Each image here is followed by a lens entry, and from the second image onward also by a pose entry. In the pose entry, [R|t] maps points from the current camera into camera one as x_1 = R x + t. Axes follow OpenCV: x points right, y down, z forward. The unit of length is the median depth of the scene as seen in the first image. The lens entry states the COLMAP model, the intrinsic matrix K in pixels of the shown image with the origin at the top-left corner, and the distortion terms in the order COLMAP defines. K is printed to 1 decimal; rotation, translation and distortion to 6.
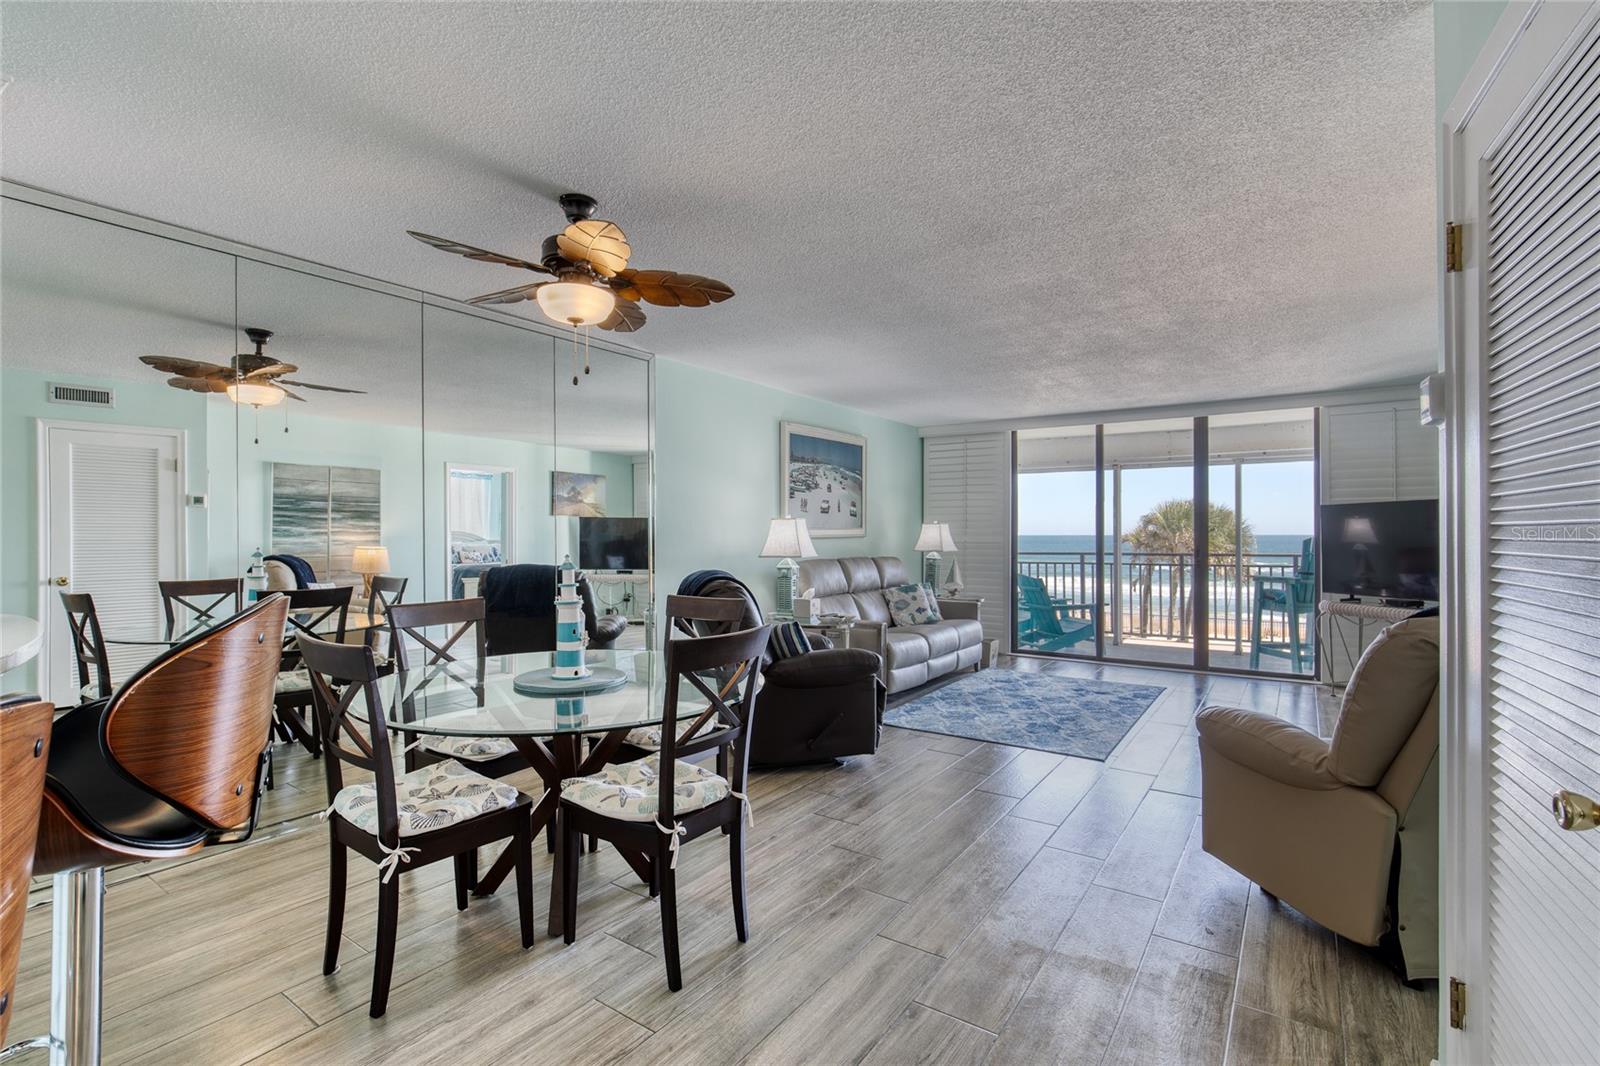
lens RADIAL K [[731.2, 0, 781.1], [0, 731.2, 534.9], [0, 0, 1]] dist [-0.020613, 0.006572]
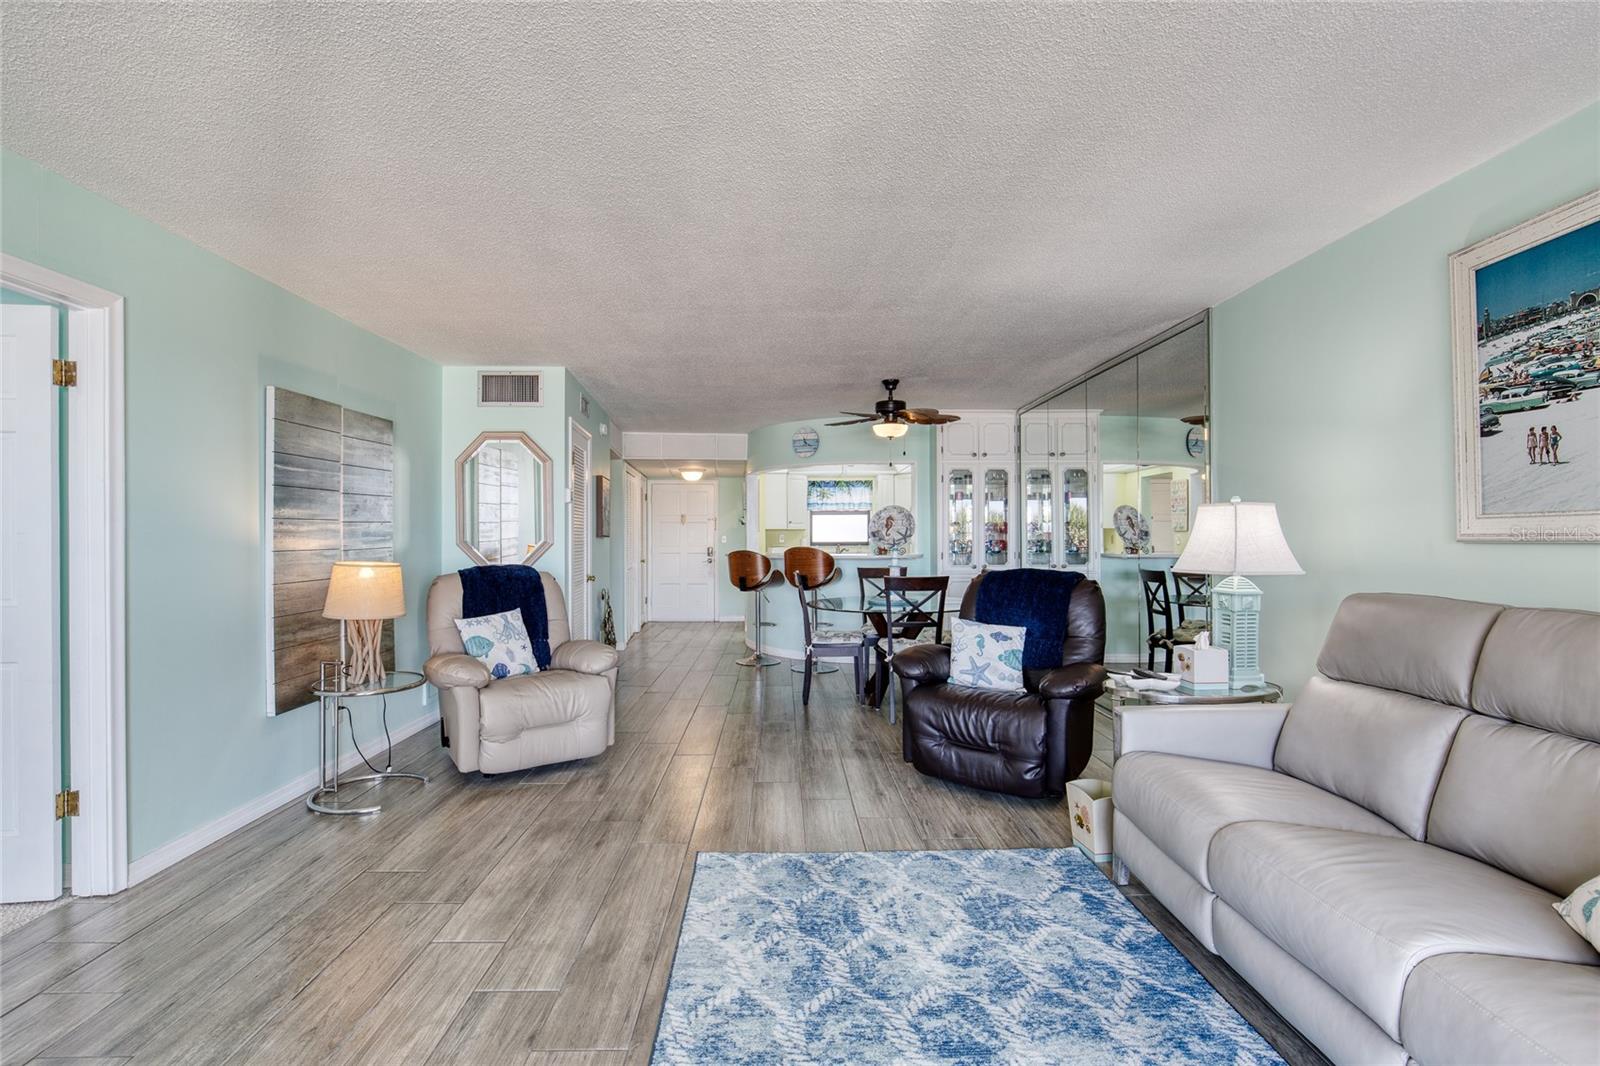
lens RADIAL K [[731.2, 0, 800.5], [0, 731.2, 540.1], [0, 0, 1]] dist [-0.020613, 0.006572]
pose [[-0.794879, 0.004322, -0.606753, 0.580198], [0.001112, 0.999983, 0.005666, 0.001749], [0.606767, 0.003829, -0.794871, 1.187511]]
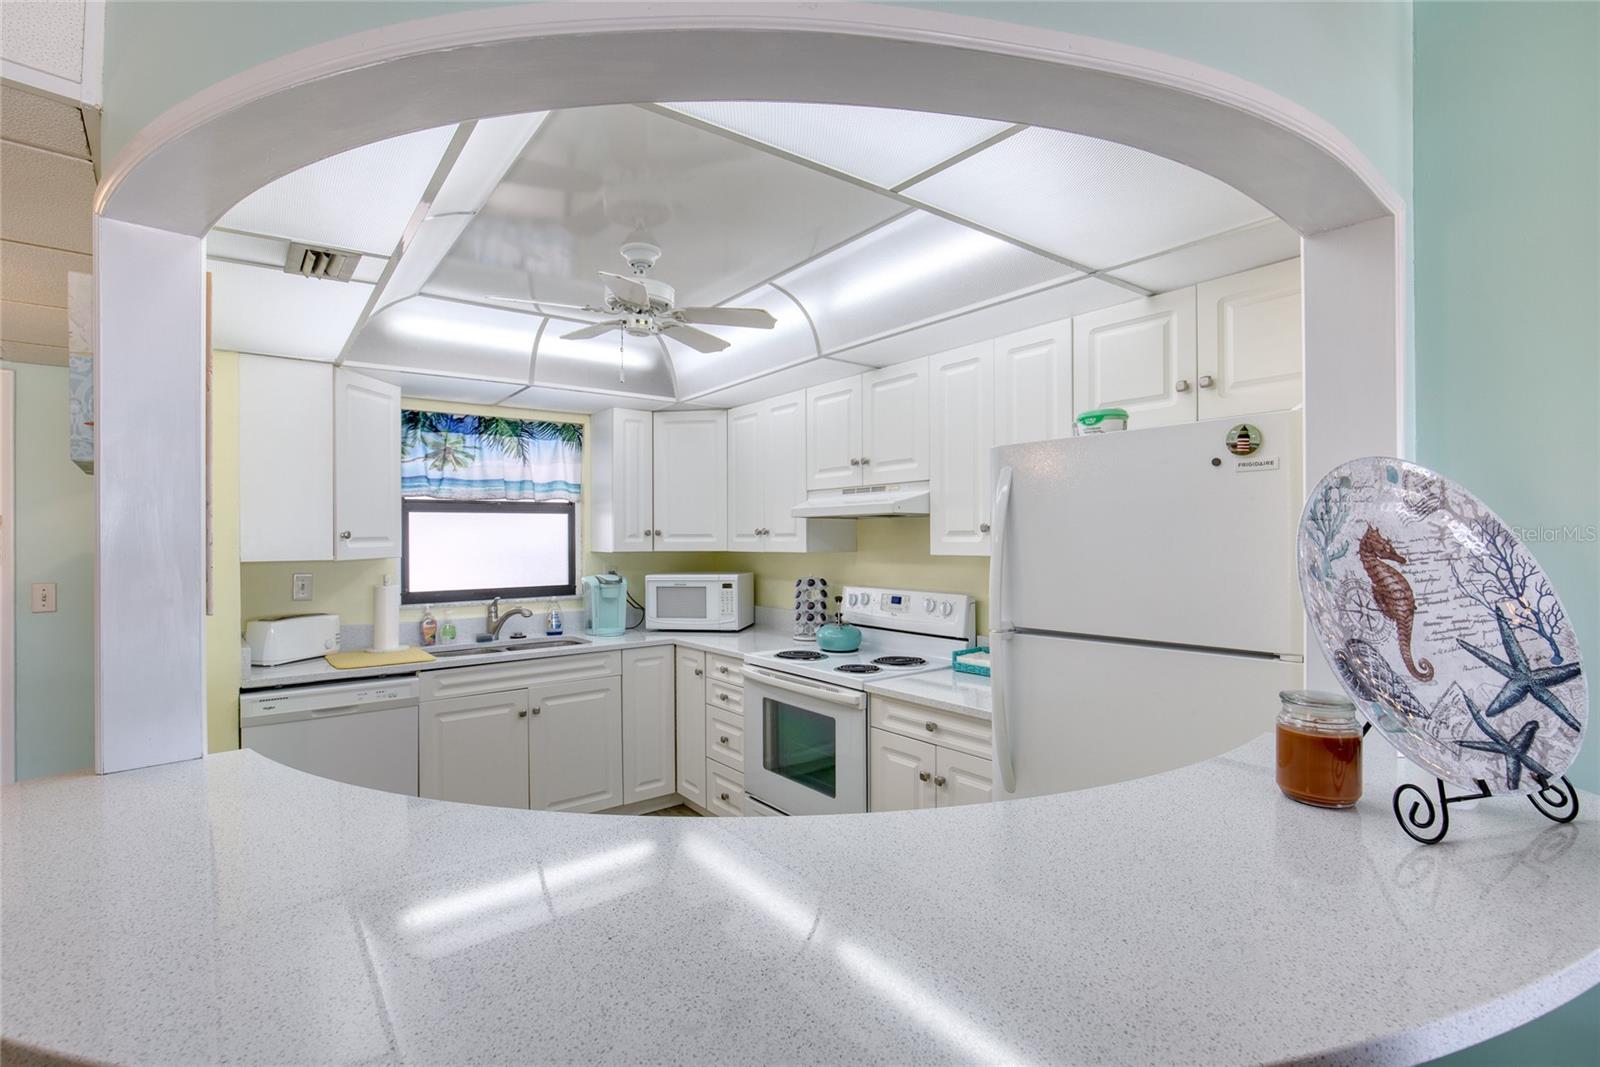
lens RADIAL K [[731.2, 0, 794.2], [0, 731.2, 538.5], [0, 0, 1]] dist [-0.020613, 0.006572]
pose [[-0.295696, 0.004540, -0.955271, -0.115013], [0.001813, 0.999990, 0.004191, -0.032684], [0.955280, -0.000492, -0.295701, 0.167487]]
